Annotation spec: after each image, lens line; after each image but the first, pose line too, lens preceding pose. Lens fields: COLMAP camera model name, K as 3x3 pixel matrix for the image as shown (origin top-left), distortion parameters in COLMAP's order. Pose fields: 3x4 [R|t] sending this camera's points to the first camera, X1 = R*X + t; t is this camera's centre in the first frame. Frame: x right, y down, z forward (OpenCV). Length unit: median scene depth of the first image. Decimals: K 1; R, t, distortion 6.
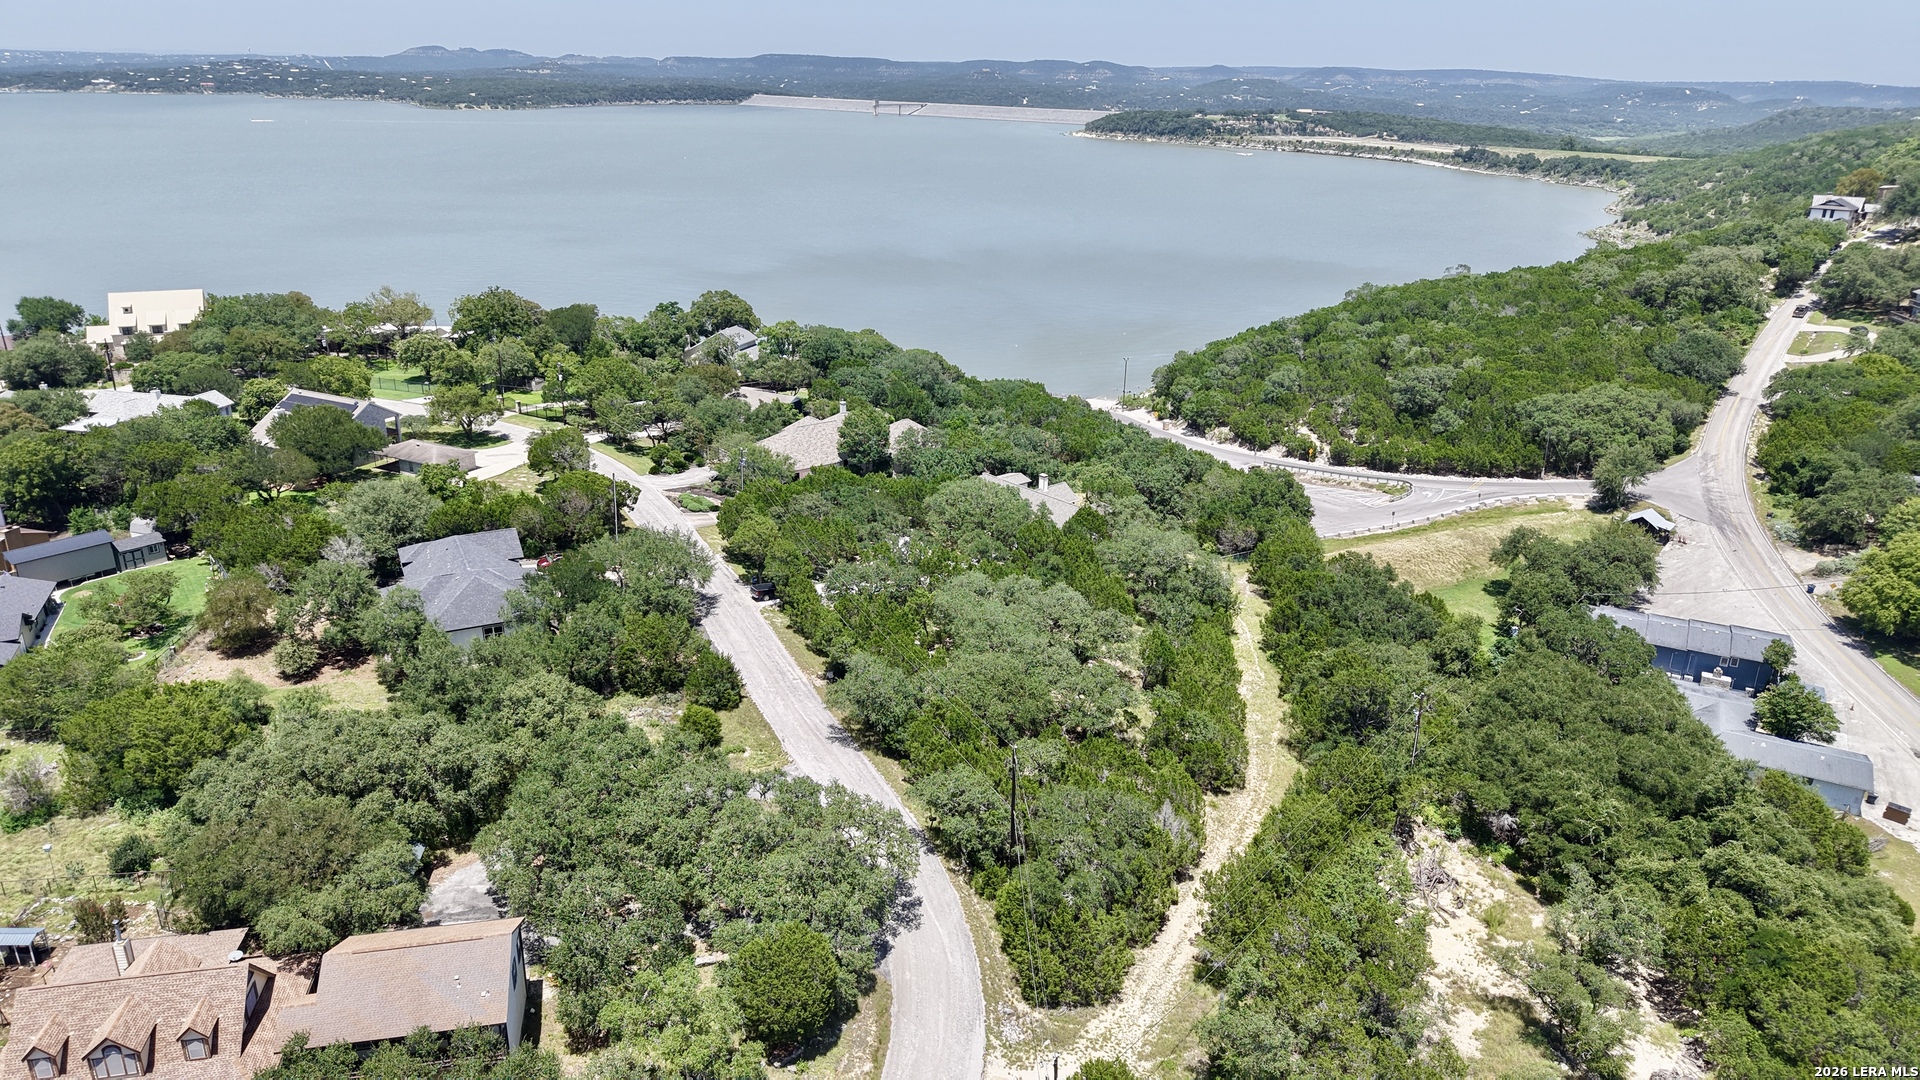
lens RADIAL K [[1279.4, 0, 960.0], [0, 1279.4, 540.0], [0, 0, 1]] dist [0.027492, -0.027738]
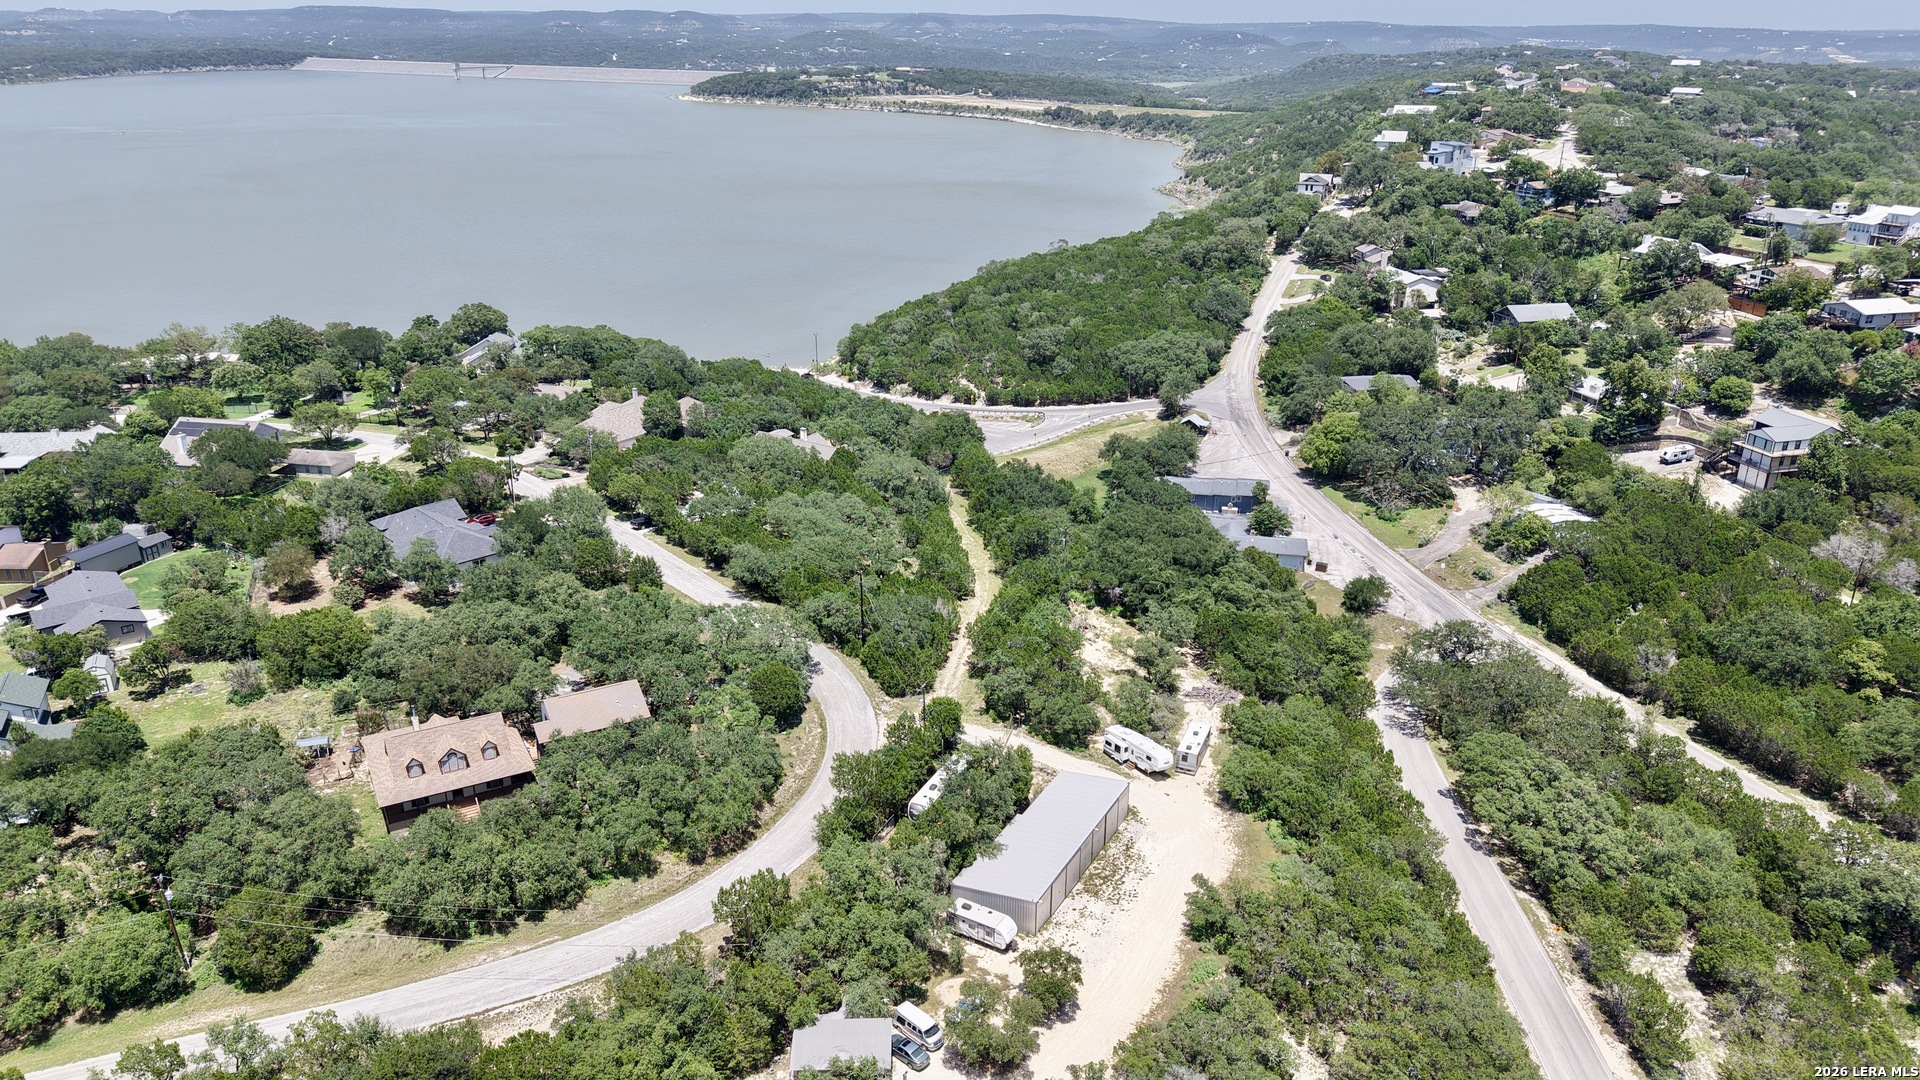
lens RADIAL K [[1315.6, 0, 960.0], [0, 1315.6, 540.0], [0, 0, 1]] dist [0.155877, -0.370826]
pose [[0.956740, -0.117527, 0.266149, -0.174320], [0.110654, 0.993024, 0.040728, 0.031712], [-0.269079, -0.009516, 0.963071, -0.466277]]
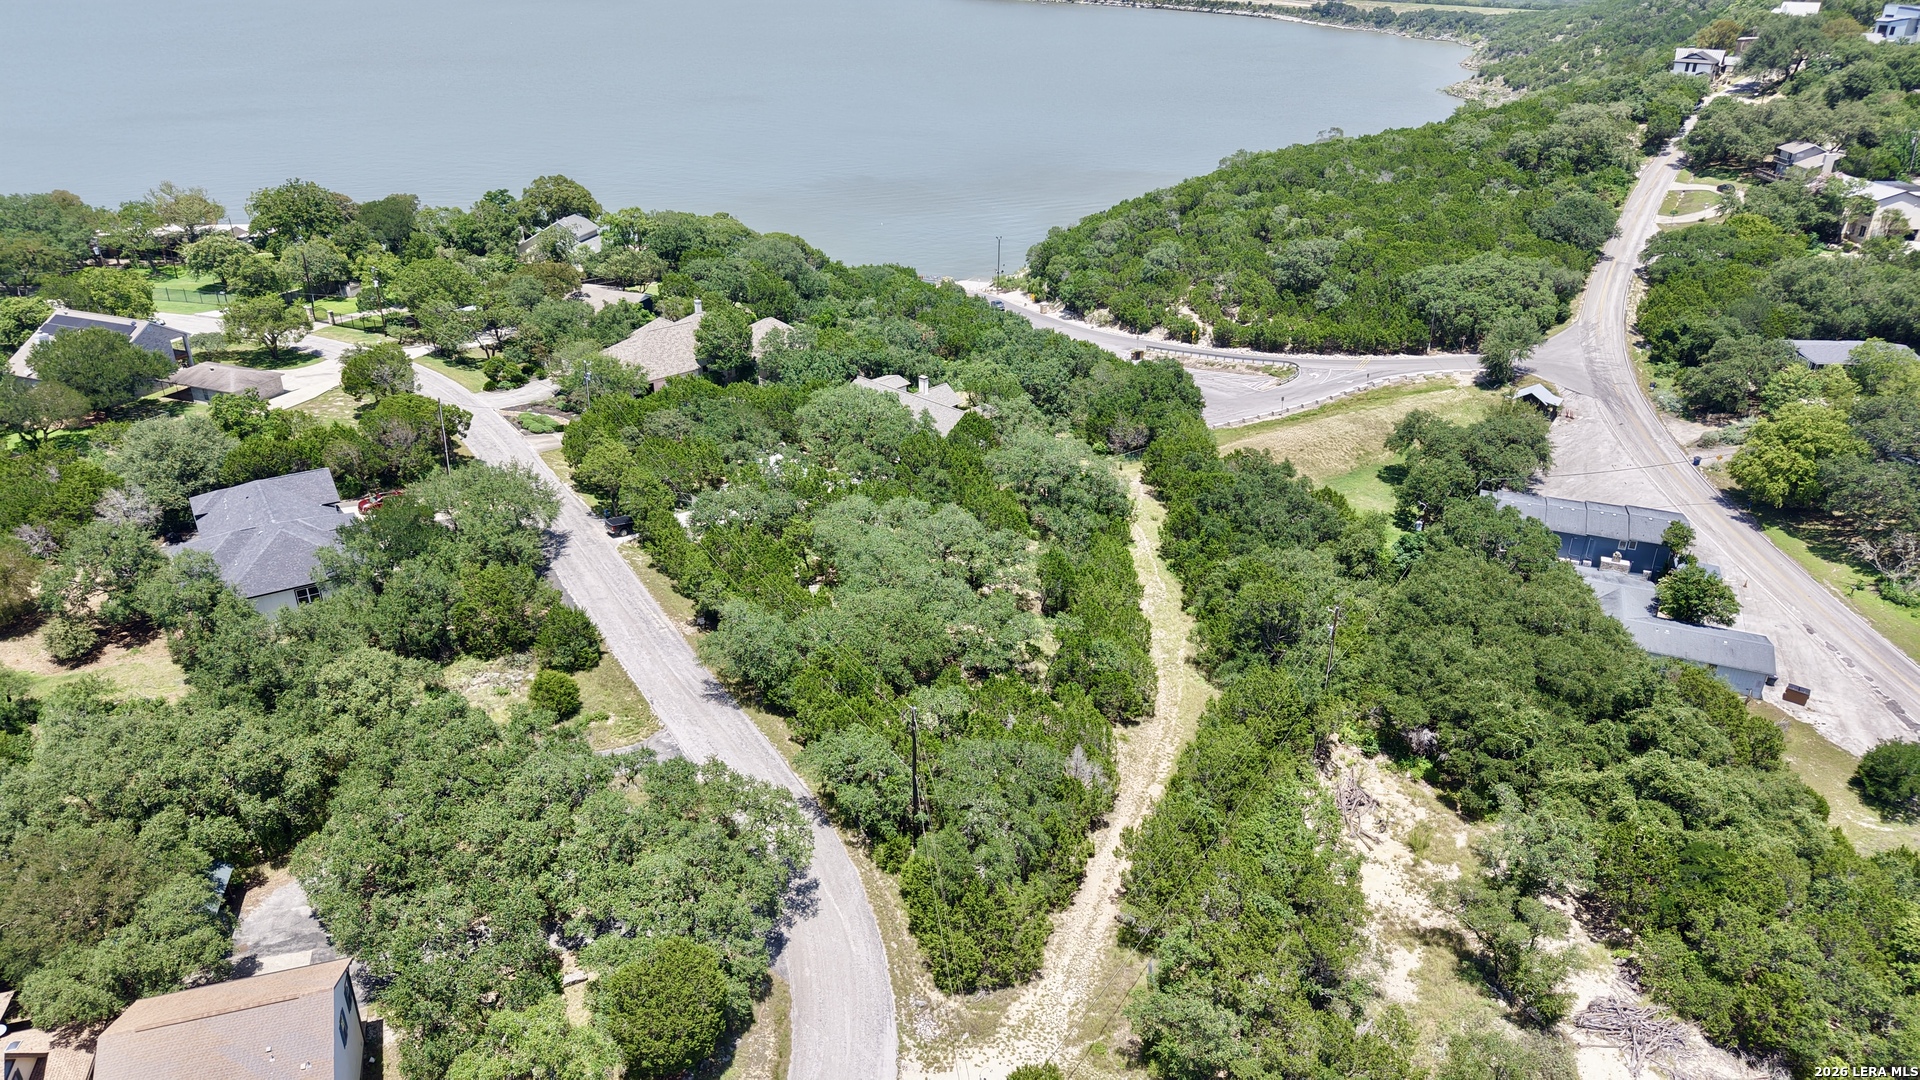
lens RADIAL K [[1279.4, 0, 960.0], [0, 1279.4, 540.0], [0, 0, 1]] dist [0.027492, -0.027738]
pose [[0.994053, -0.052685, 0.095301, -0.002060], [0.043224, 0.994173, 0.098749, -0.023543], [-0.099948, -0.094043, 0.990538, 0.065998]]
